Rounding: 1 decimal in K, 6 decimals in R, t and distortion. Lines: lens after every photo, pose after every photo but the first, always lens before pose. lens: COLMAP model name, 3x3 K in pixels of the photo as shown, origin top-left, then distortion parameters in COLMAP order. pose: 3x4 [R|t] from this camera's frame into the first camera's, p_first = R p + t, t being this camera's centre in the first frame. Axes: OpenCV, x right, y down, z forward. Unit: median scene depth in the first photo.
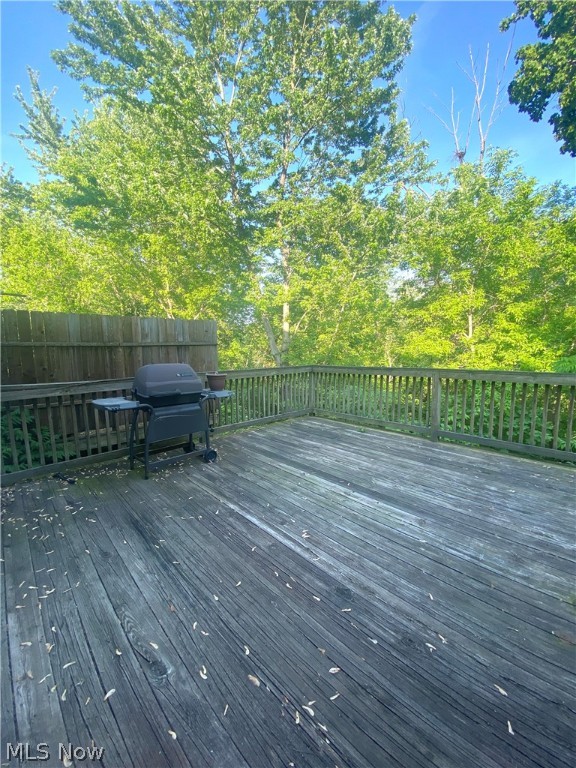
lens RADIAL K [[315.4, 0, 288.0], [0, 315.4, 384.0], [0, 0, 1]] dist [0.004118, -0.000850]
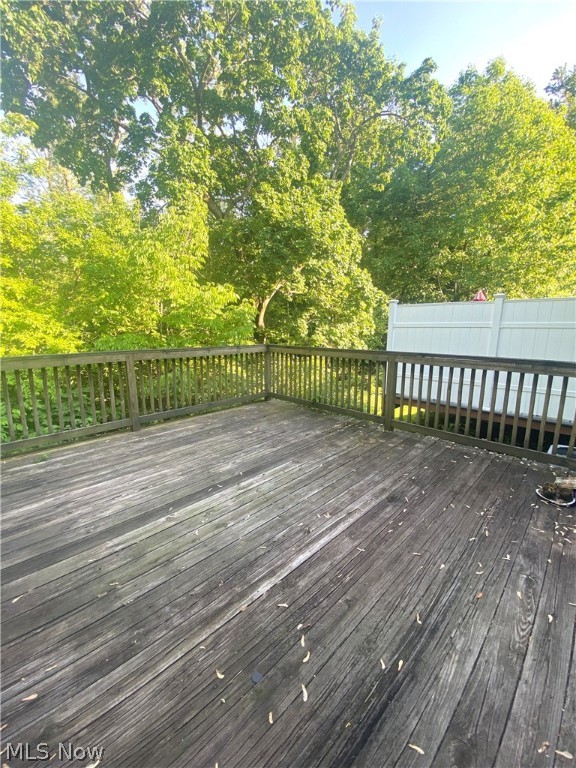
lens RADIAL K [[315.4, 0, 288.0], [0, 315.4, 384.0], [0, 0, 1]] dist [0.004118, -0.000850]
pose [[-0.057024, -0.169375, 0.983901, -0.654290], [0.116466, 0.977647, 0.175049, -0.088620], [-0.991556, 0.124573, -0.036023, 0.855572]]
